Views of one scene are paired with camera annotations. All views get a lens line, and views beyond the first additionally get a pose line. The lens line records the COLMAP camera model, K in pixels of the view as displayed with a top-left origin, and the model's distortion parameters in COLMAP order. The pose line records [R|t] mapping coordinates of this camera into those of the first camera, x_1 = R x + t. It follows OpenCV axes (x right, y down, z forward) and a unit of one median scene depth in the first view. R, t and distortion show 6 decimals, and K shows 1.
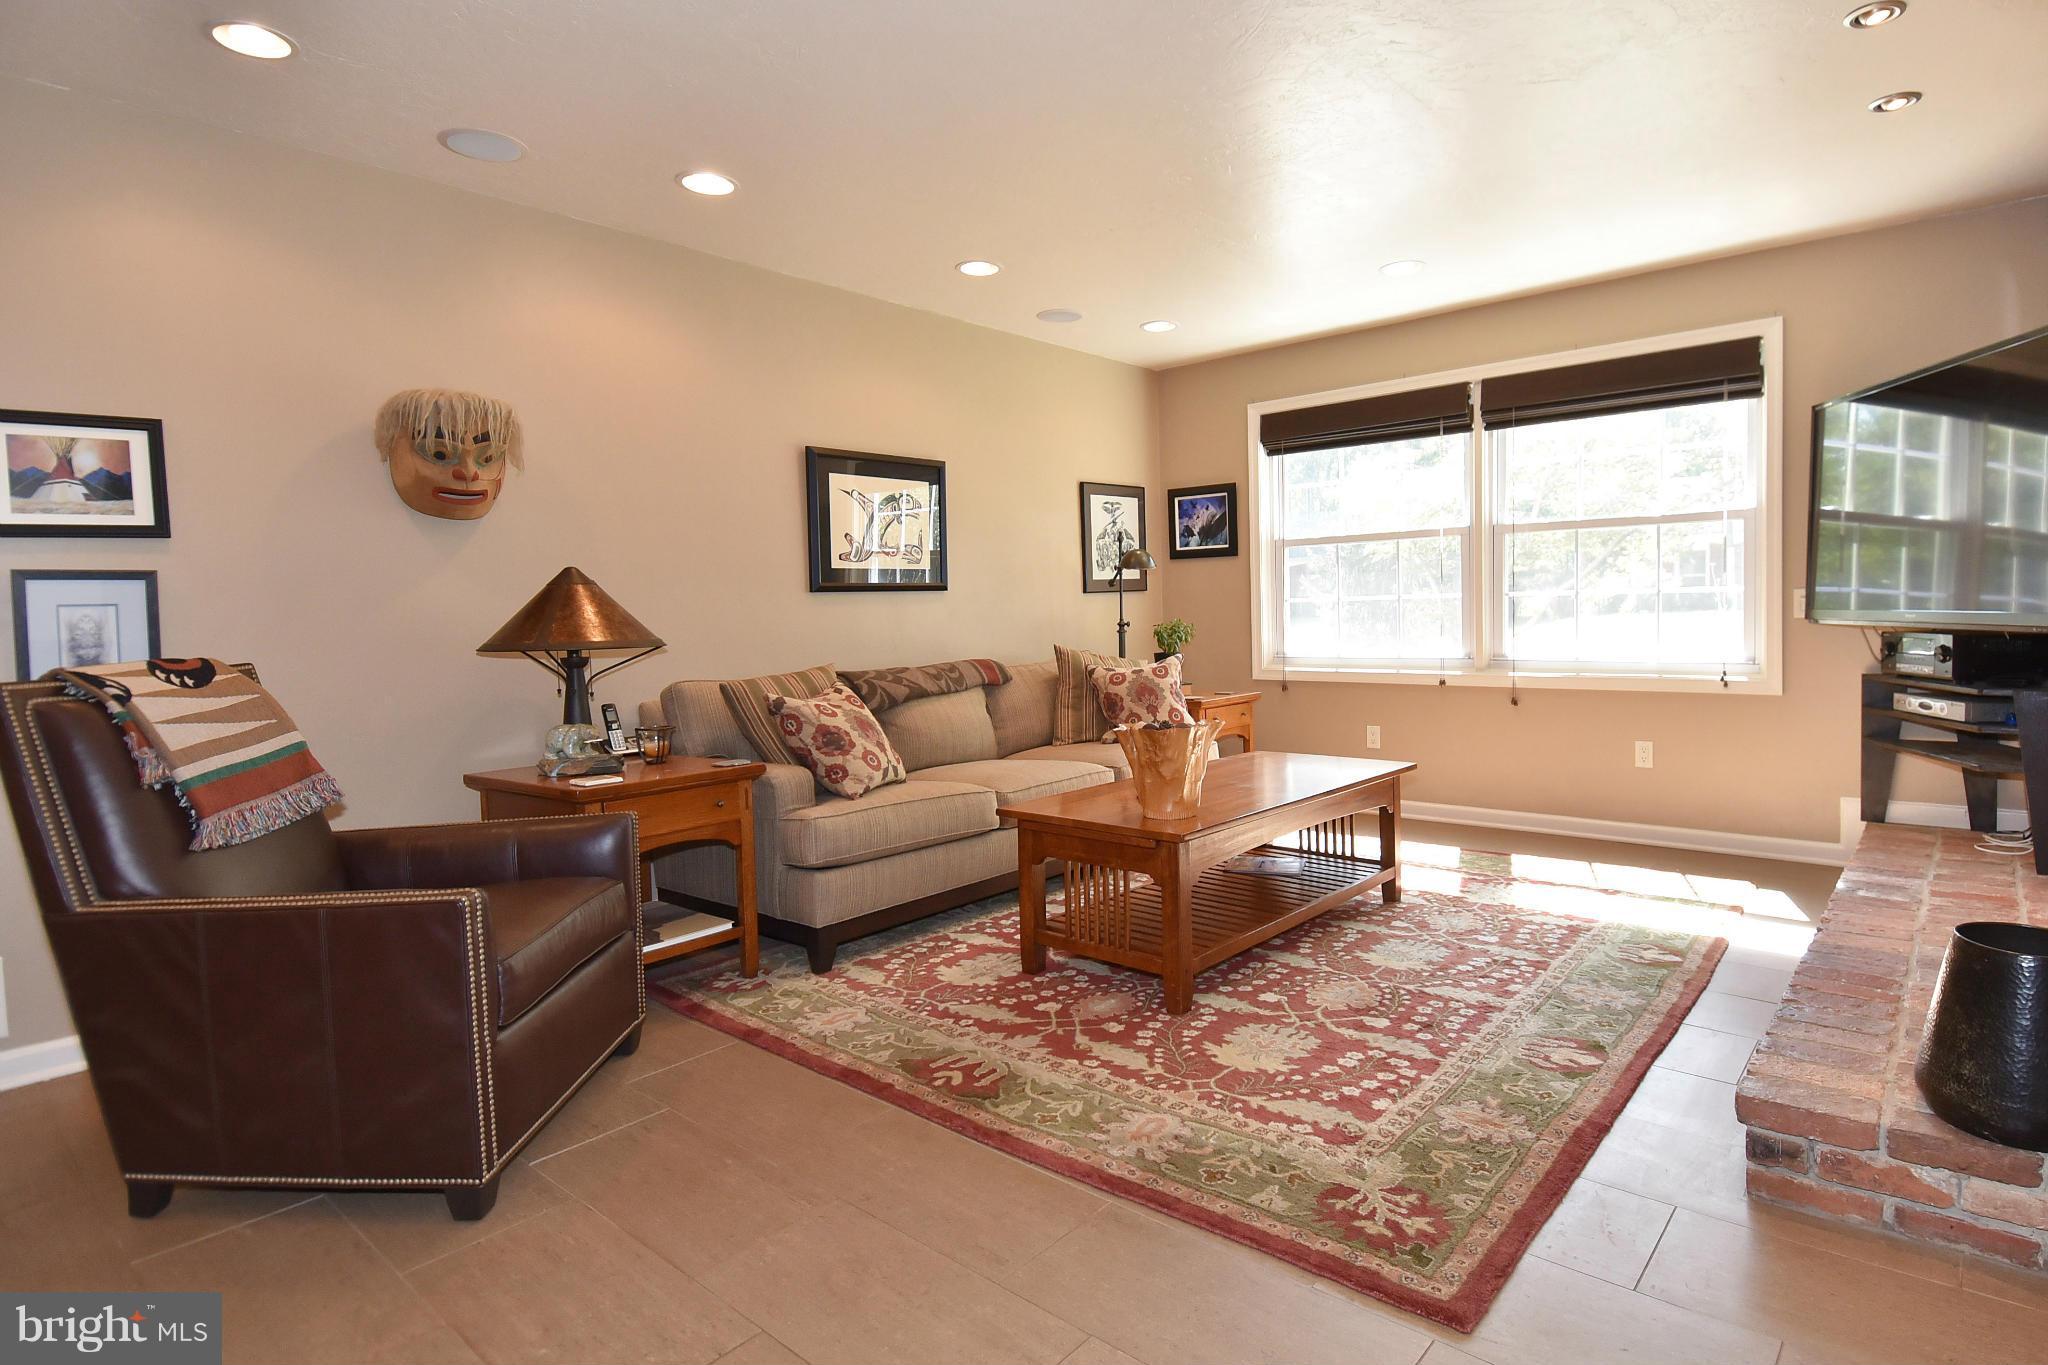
lens RADIAL K [[1085.0, 0, 1036.9], [0, 1085.0, 648.8], [0, 0, 1]] dist [0.046847, -0.037498]
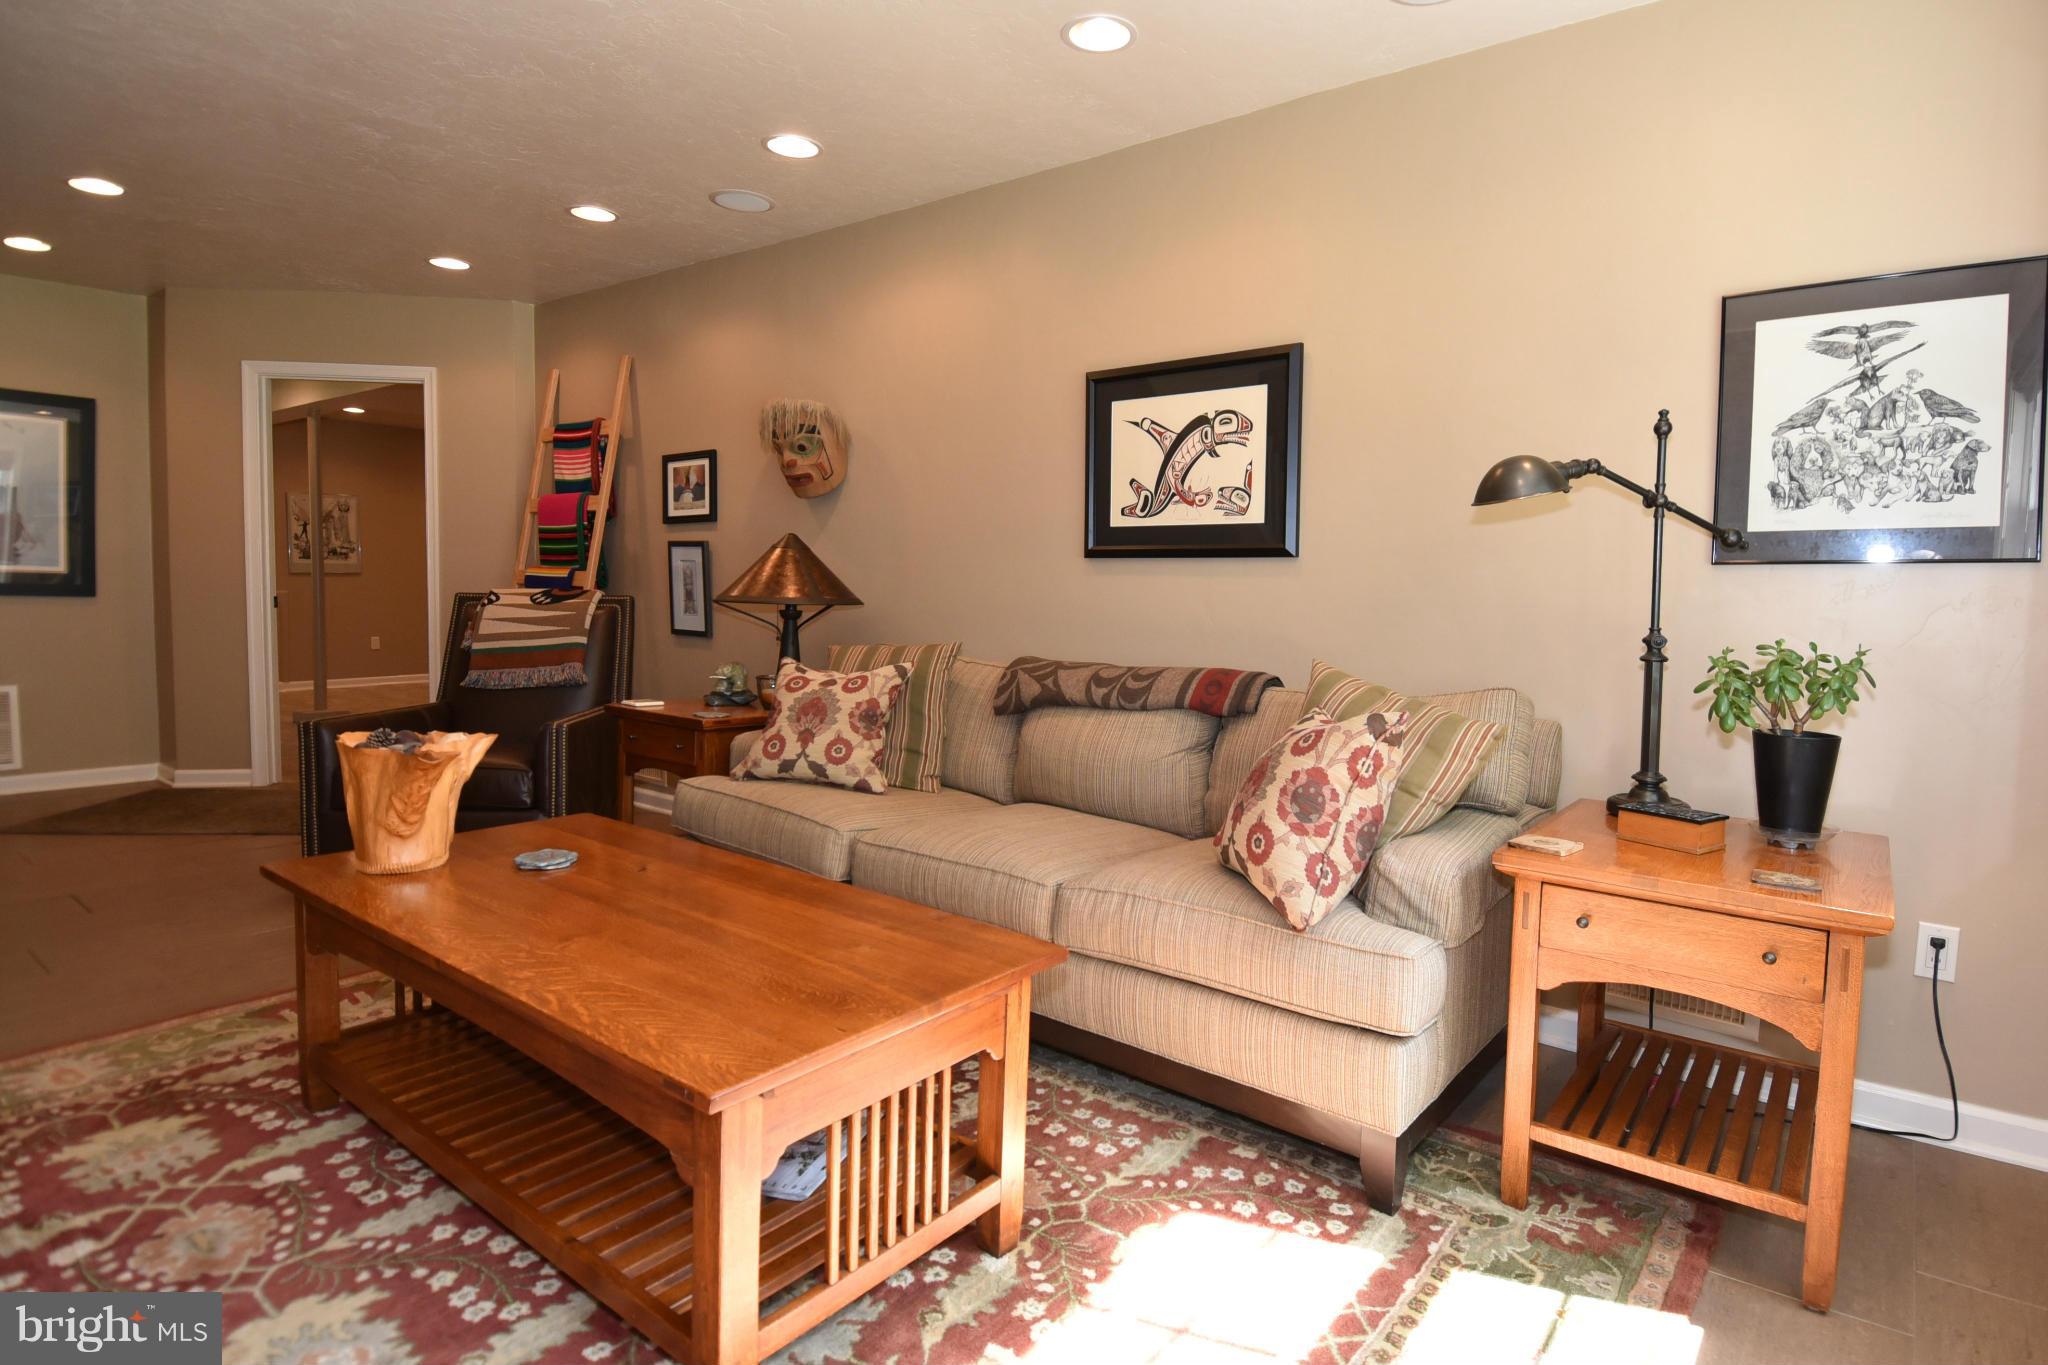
lens RADIAL K [[1063.9, 0, 1078.0], [0, 1063.9, 643.9], [0, 0, 1]] dist [0.058555, -0.049664]
pose [[0.067361, 0.083865, -0.994198, 0.742030], [-0.060801, 0.994954, 0.079810, -0.065966], [0.995874, 0.055072, 0.072120, 1.215317]]
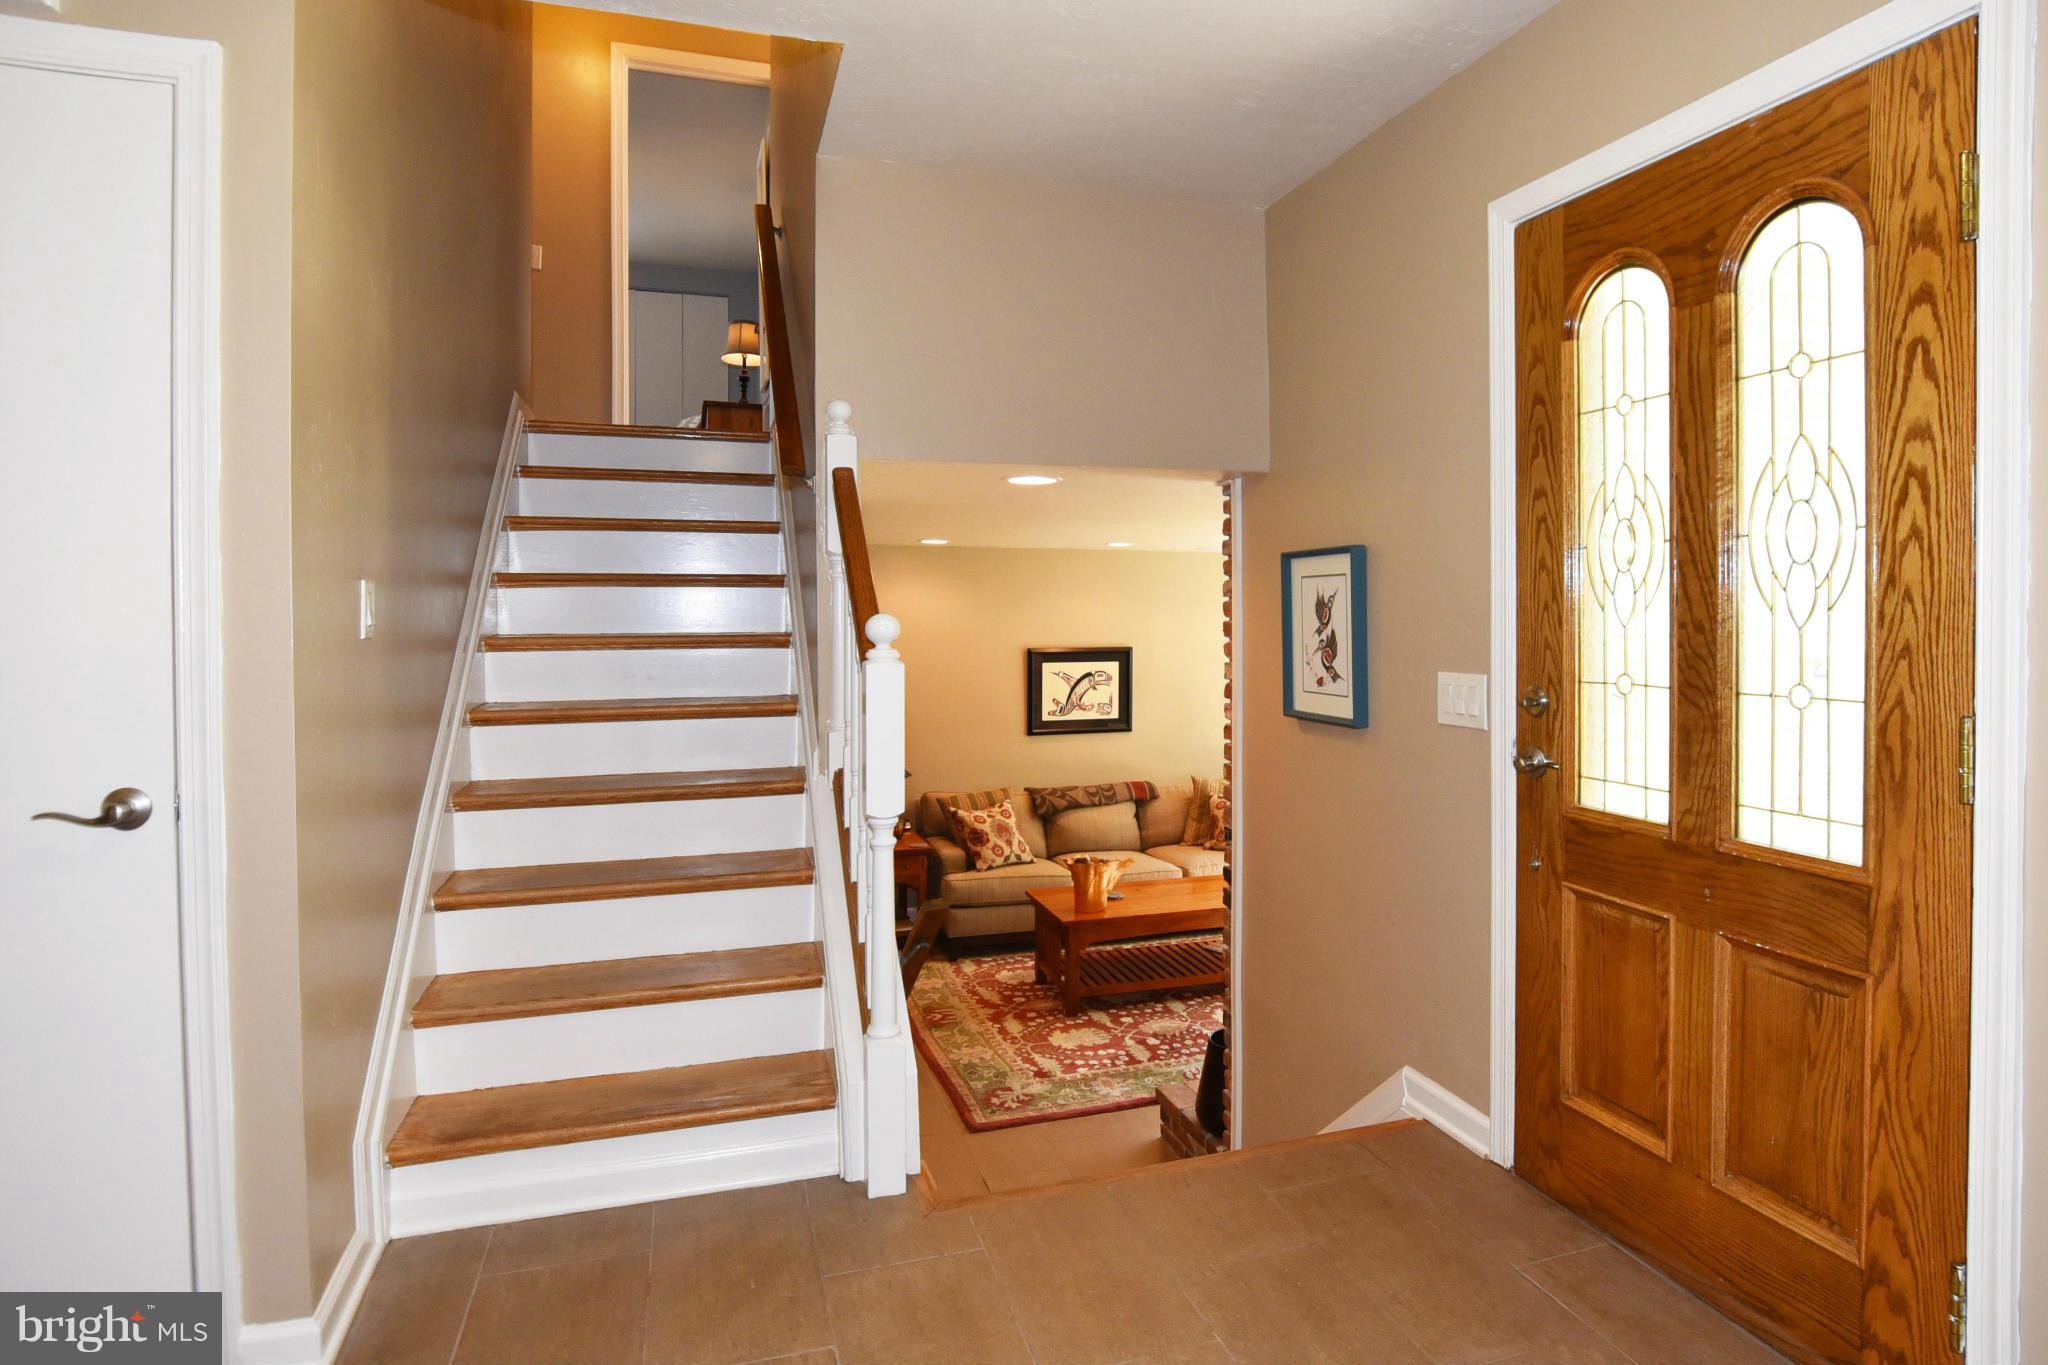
lens RADIAL K [[1116.4, 0, 1043.1], [0, 1116.4, 606.3], [0, 0, 1]] dist [0.000977, -0.041501]
pose [[0.853062, 0.021355, -0.521373, 0.899968], [-0.039300, 0.998954, -0.023385, -0.271352], [0.520328, 0.040438, 0.853009, -0.580194]]
